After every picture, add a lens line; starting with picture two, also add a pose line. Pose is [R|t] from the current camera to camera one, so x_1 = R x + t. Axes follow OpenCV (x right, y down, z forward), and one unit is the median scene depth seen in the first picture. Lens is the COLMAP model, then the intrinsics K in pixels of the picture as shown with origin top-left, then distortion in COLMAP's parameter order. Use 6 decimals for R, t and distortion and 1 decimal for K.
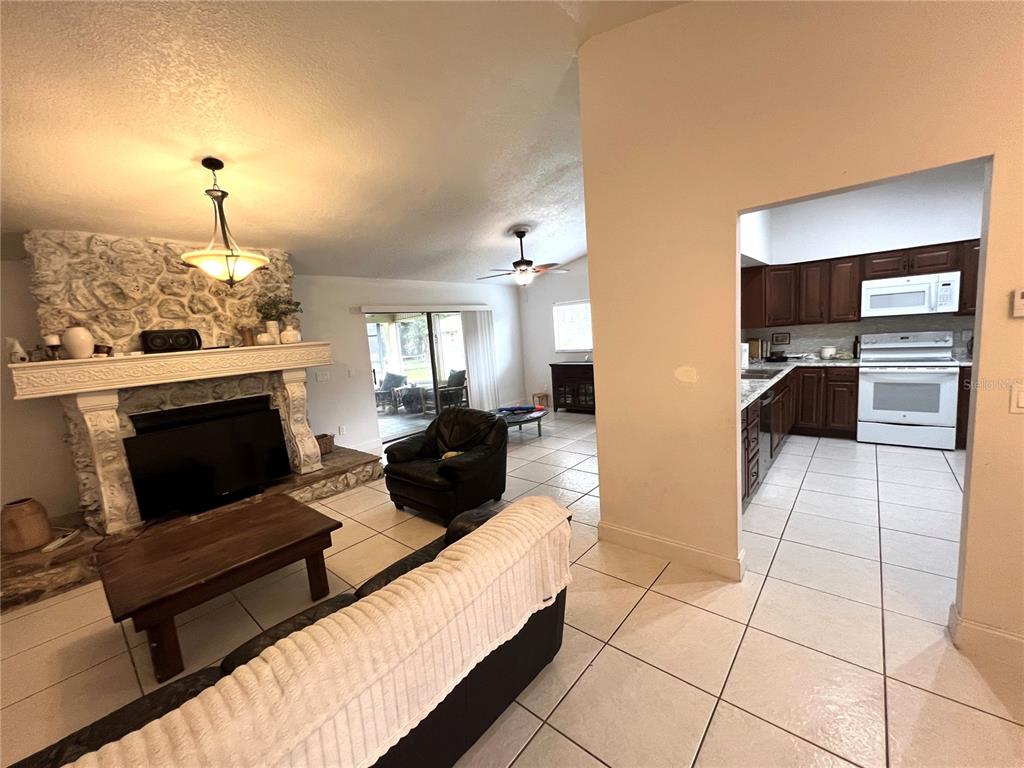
lens RADIAL K [[412.1, 0, 510.7], [0, 412.1, 381.1], [0, 0, 1]] dist [-0.000501, 0.000073]
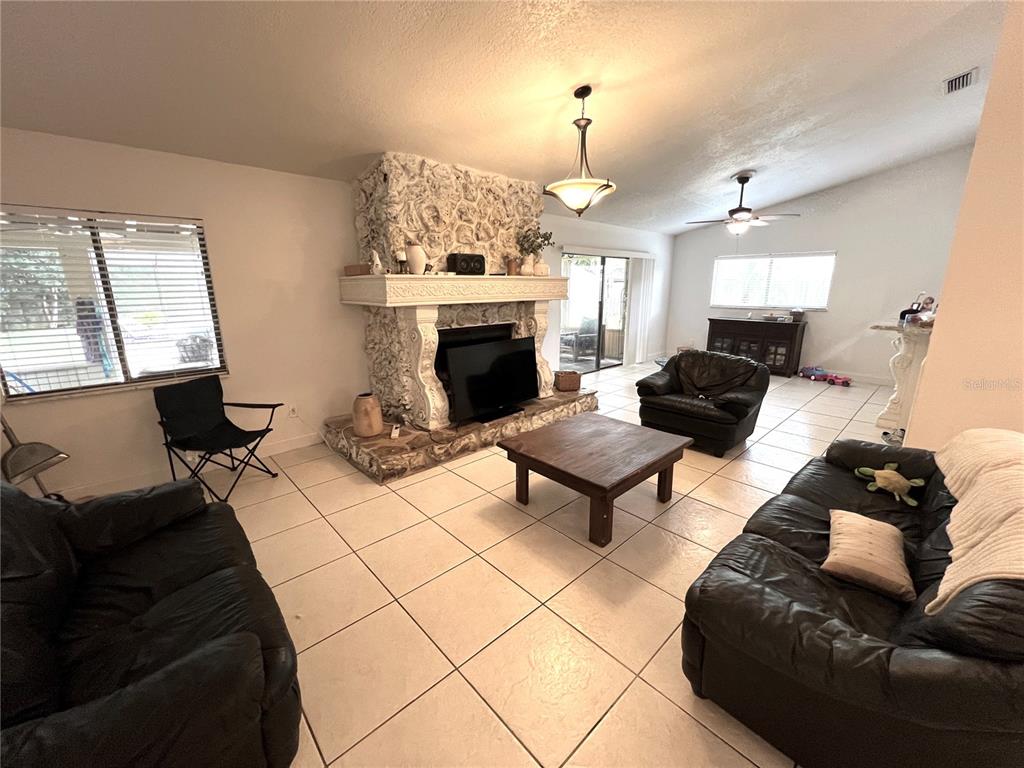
lens RADIAL K [[409.1, 0, 512.2], [0, 409.1, 381.0], [0, 0, 1]] dist [-0.001384, -0.000070]
pose [[0.991403, 0.094971, -0.090006, -0.572966], [-0.084078, 0.989456, 0.117930, 0.068186], [0.100257, -0.109349, 0.988934, -0.091698]]
